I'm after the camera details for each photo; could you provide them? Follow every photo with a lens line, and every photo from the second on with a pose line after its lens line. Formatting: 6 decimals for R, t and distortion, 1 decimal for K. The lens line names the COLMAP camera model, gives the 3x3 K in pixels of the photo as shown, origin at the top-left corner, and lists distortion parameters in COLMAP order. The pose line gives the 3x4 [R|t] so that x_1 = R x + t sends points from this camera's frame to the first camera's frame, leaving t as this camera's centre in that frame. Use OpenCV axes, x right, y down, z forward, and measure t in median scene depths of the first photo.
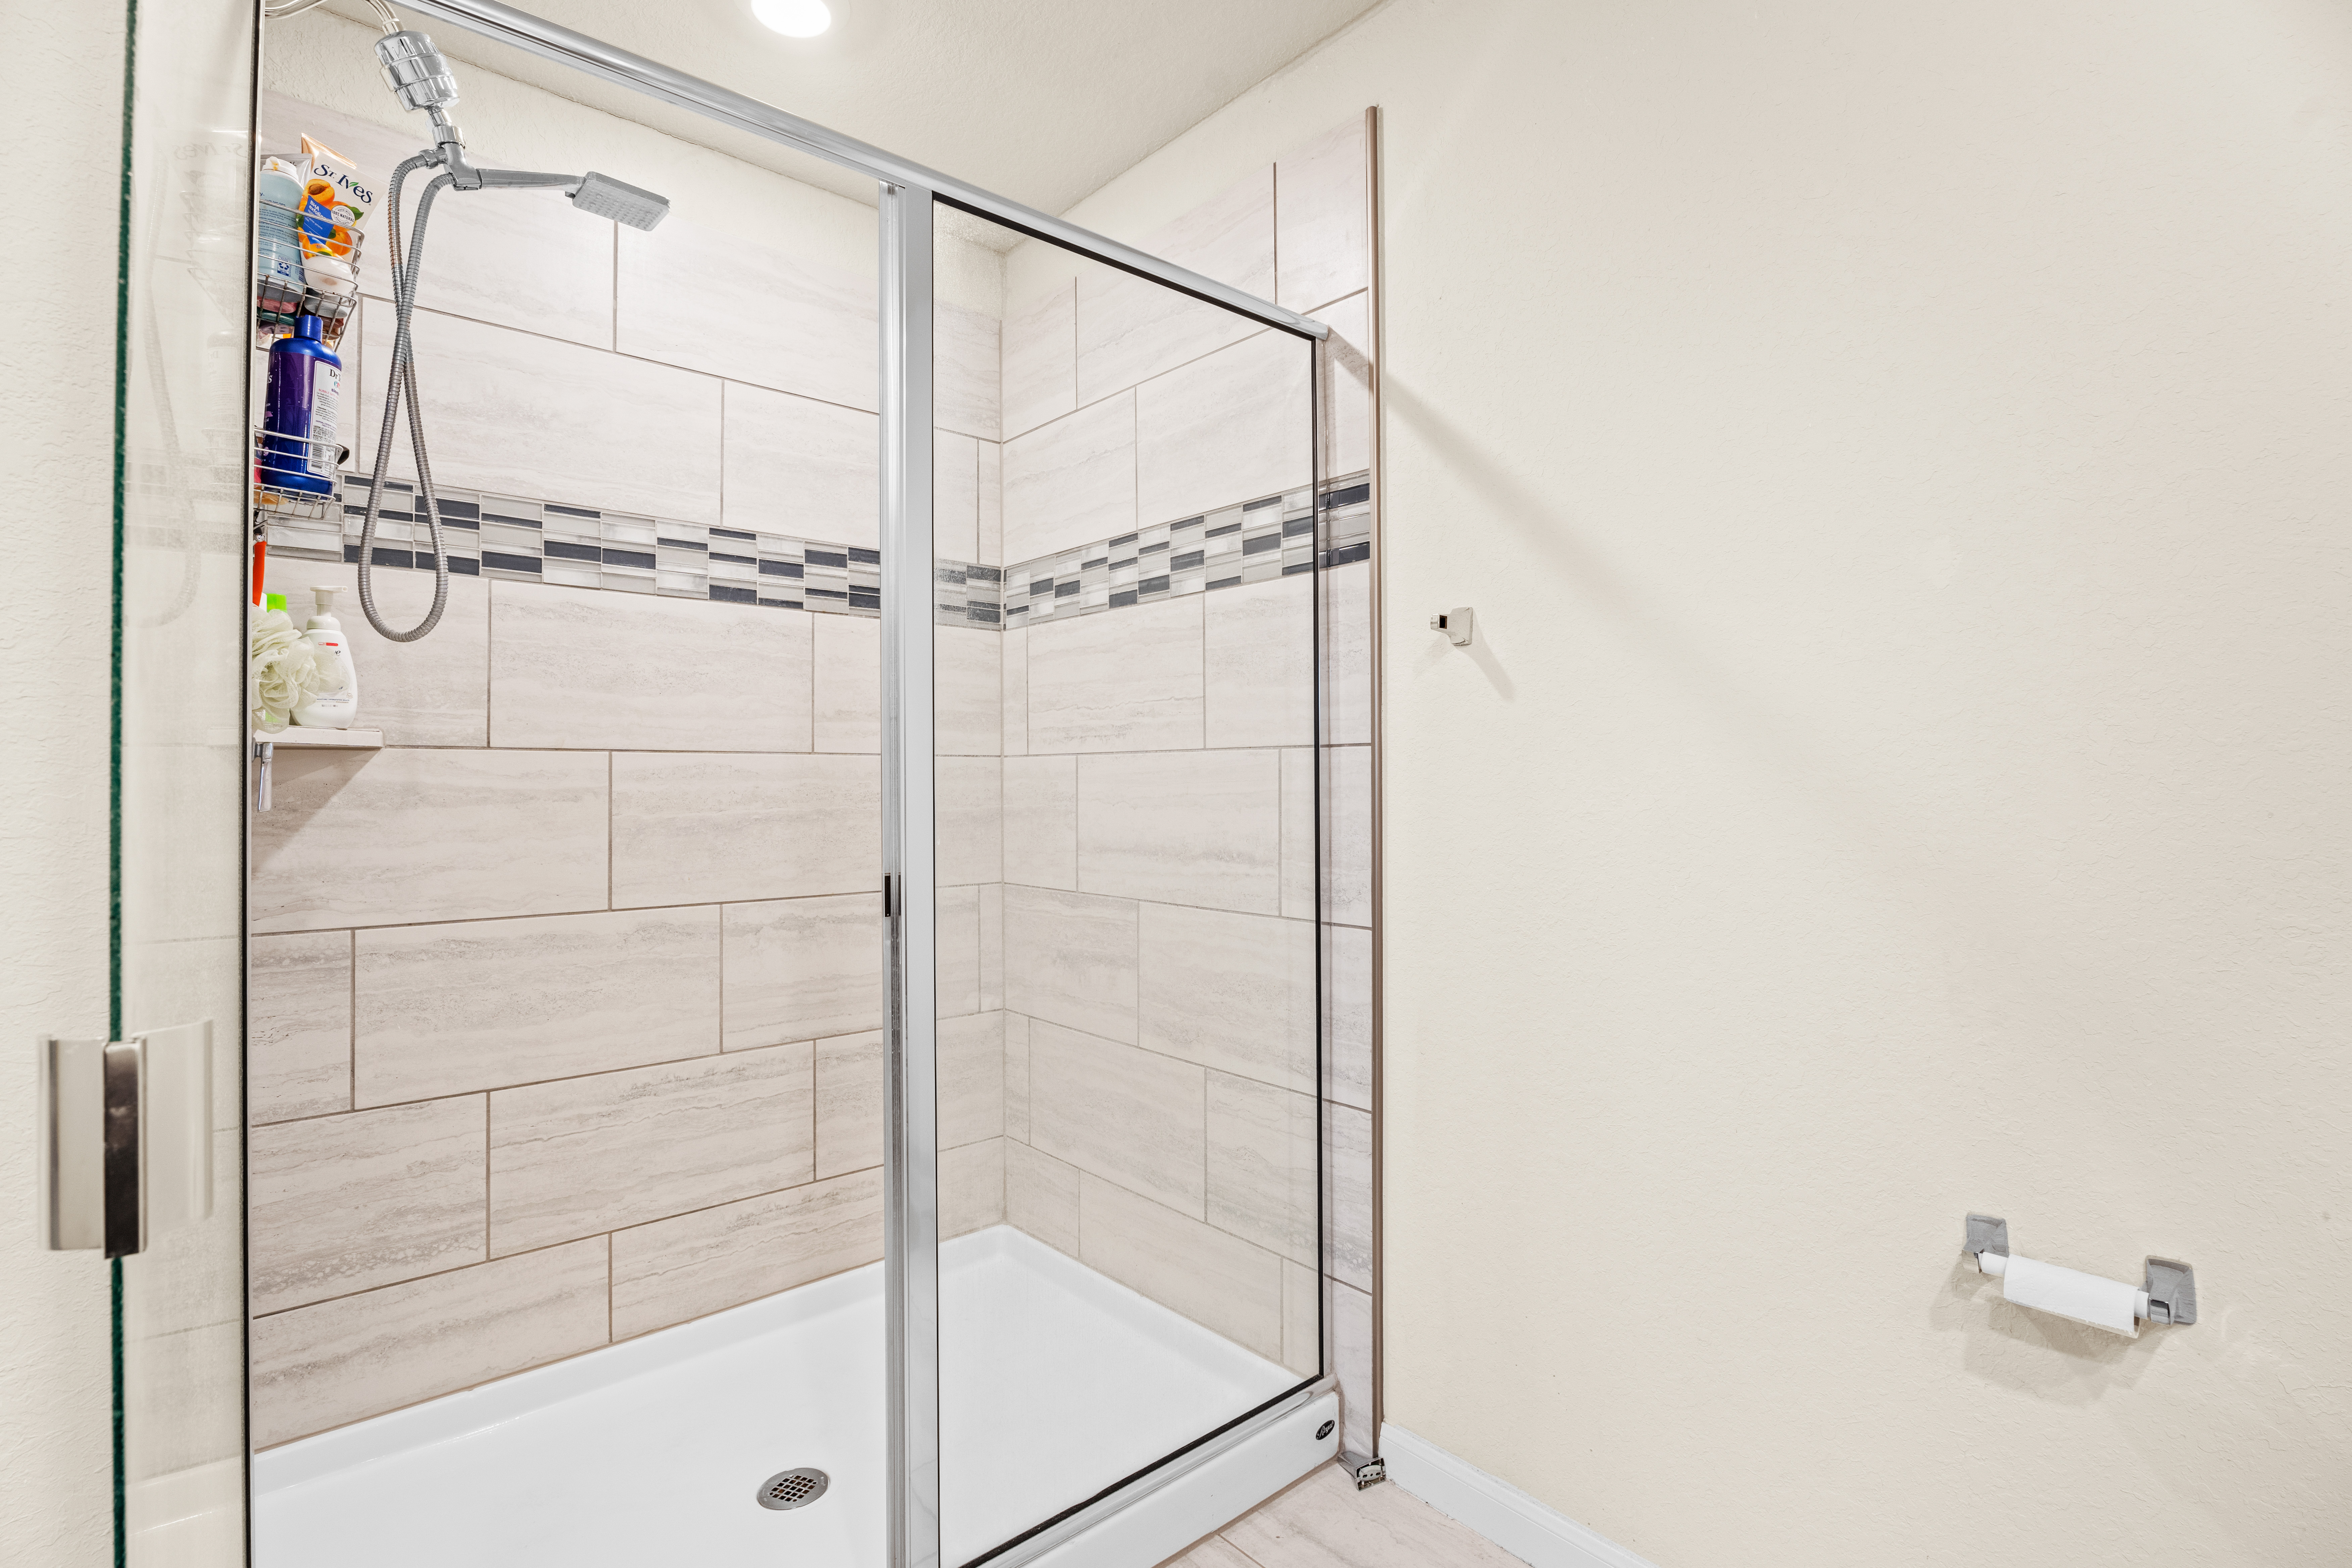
lens RADIAL K [[1088.1, 0, 1176.0], [0, 1088.1, 784.0], [0, 0, 1]] dist [-0.010179, 0.000026]
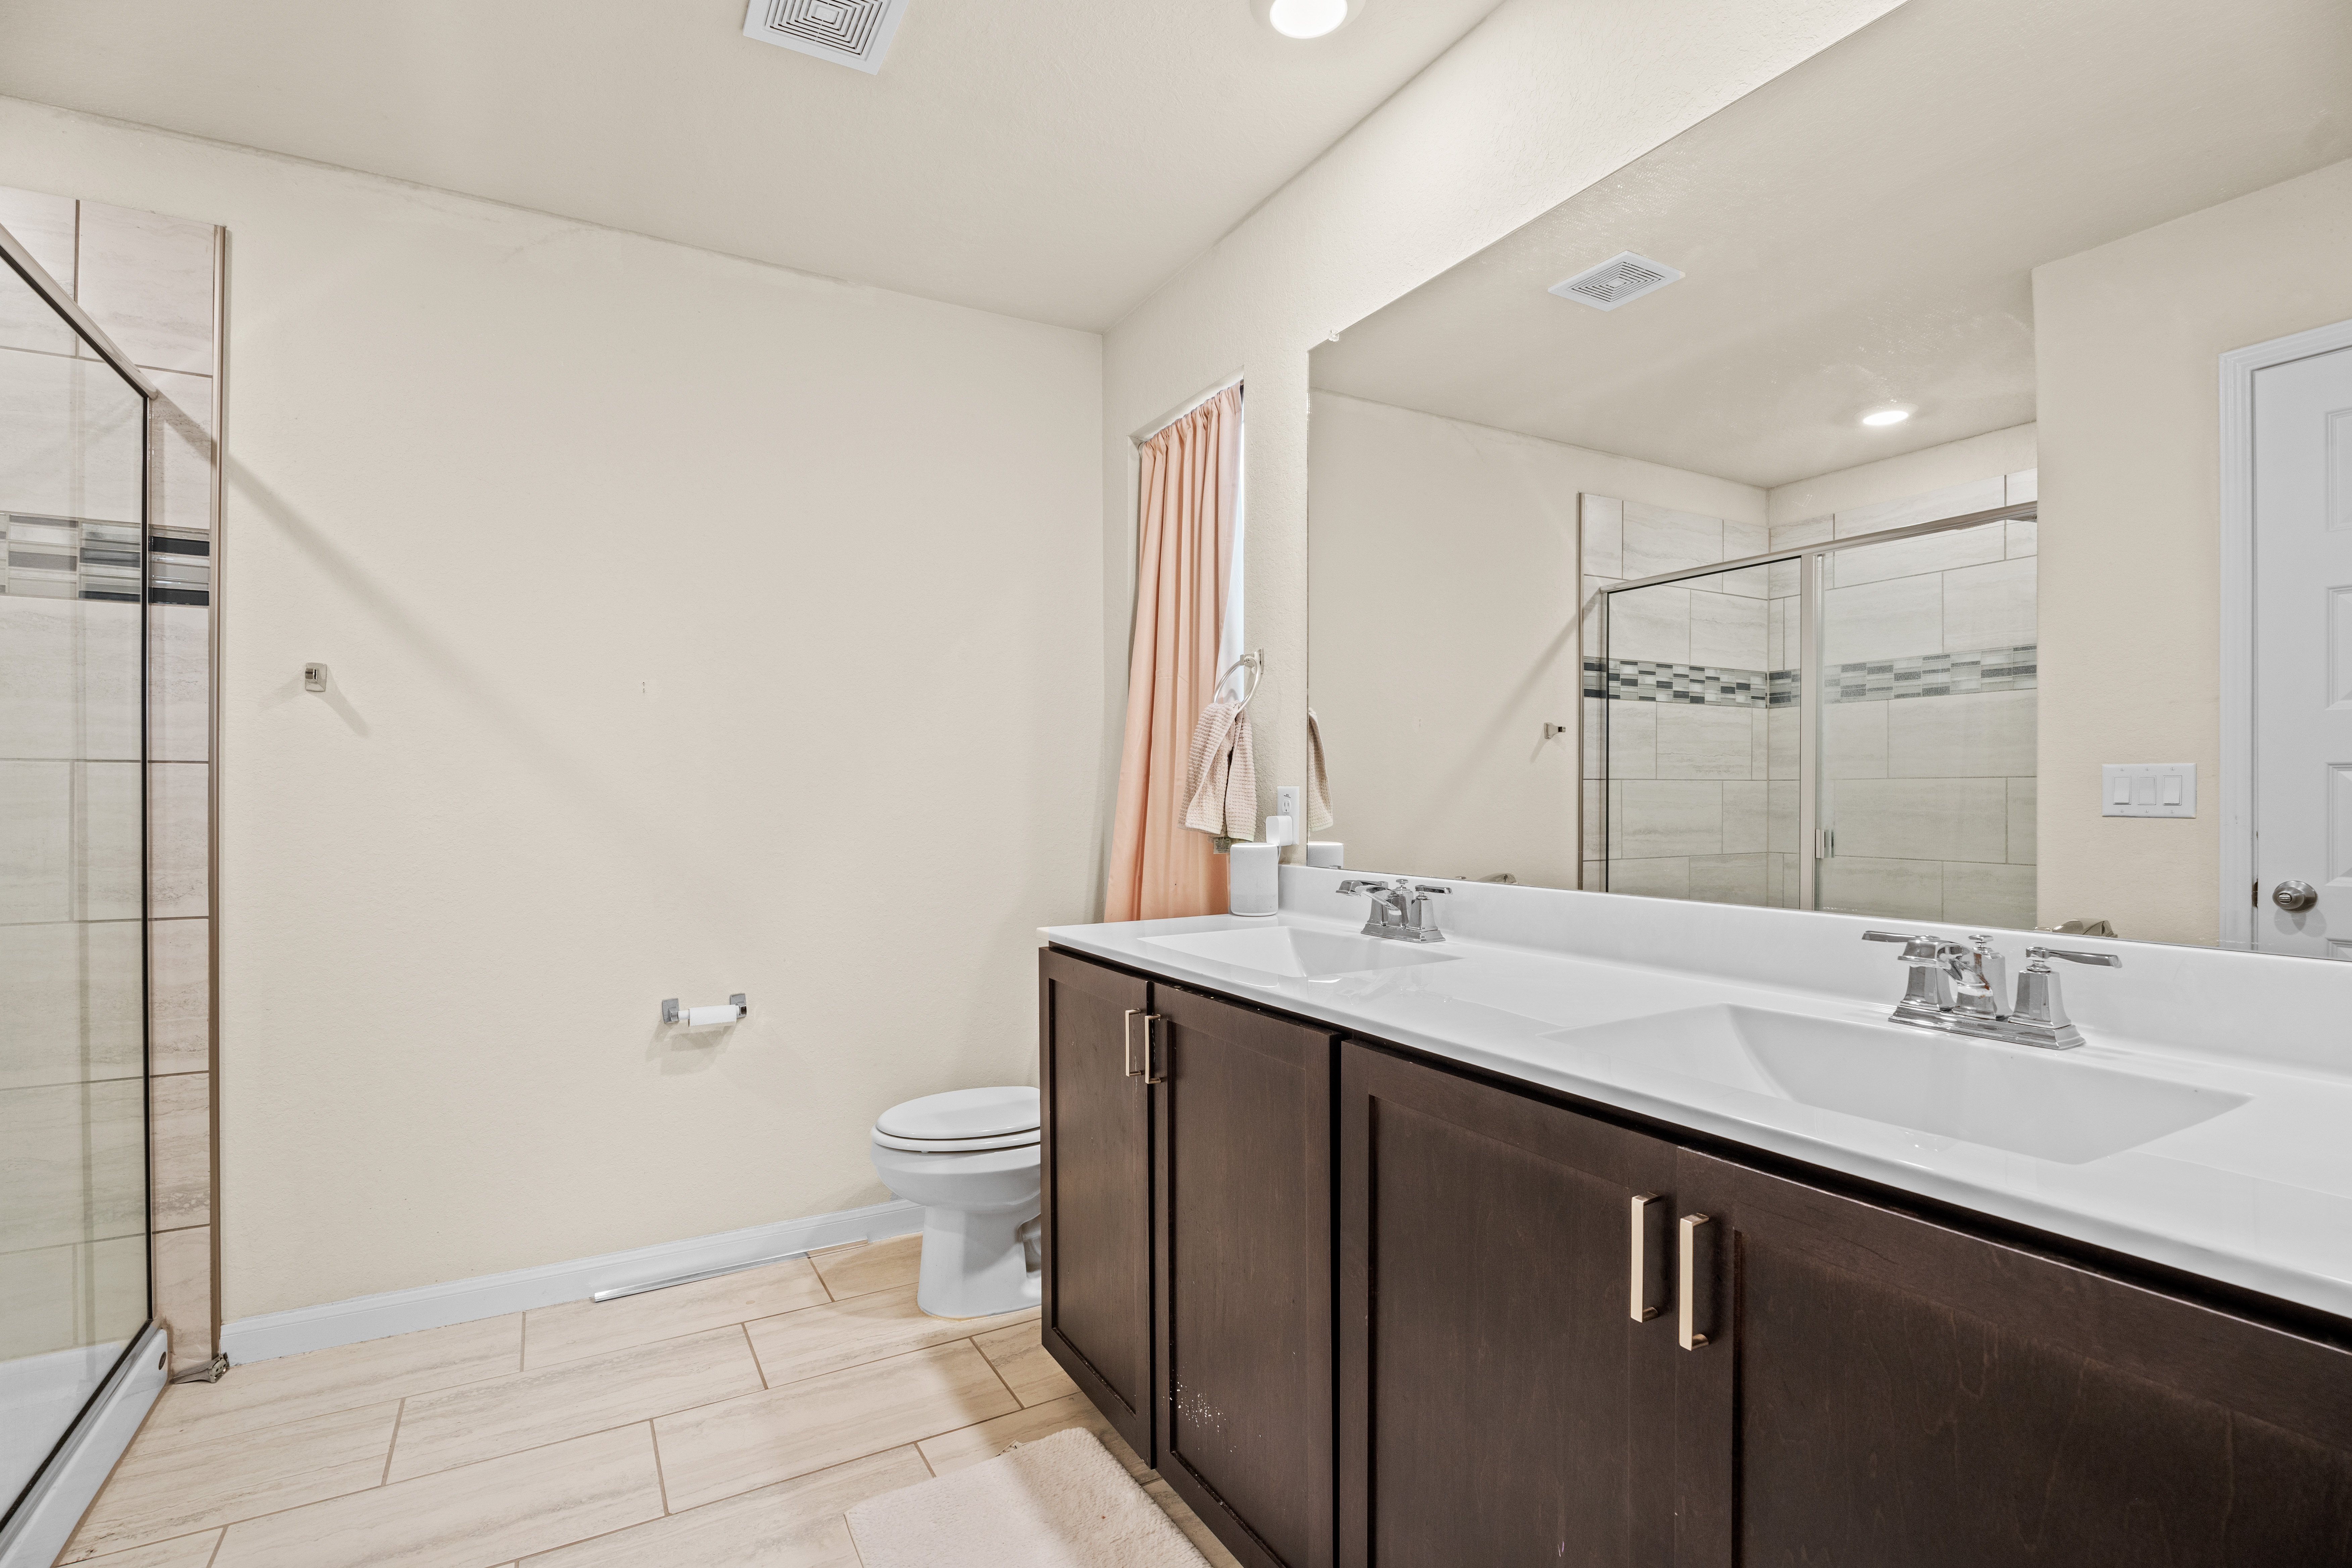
lens RADIAL K [[1088.1, 0, 1176.0], [0, 1088.1, 784.0], [0, 0, 1]] dist [-0.010179, 0.000026]
pose [[0.196221, 0.008436, 0.980523, -0.765670], [-0.009335, 0.999934, -0.006735, -0.014697], [-0.980515, -0.007831, 0.196286, -0.265535]]
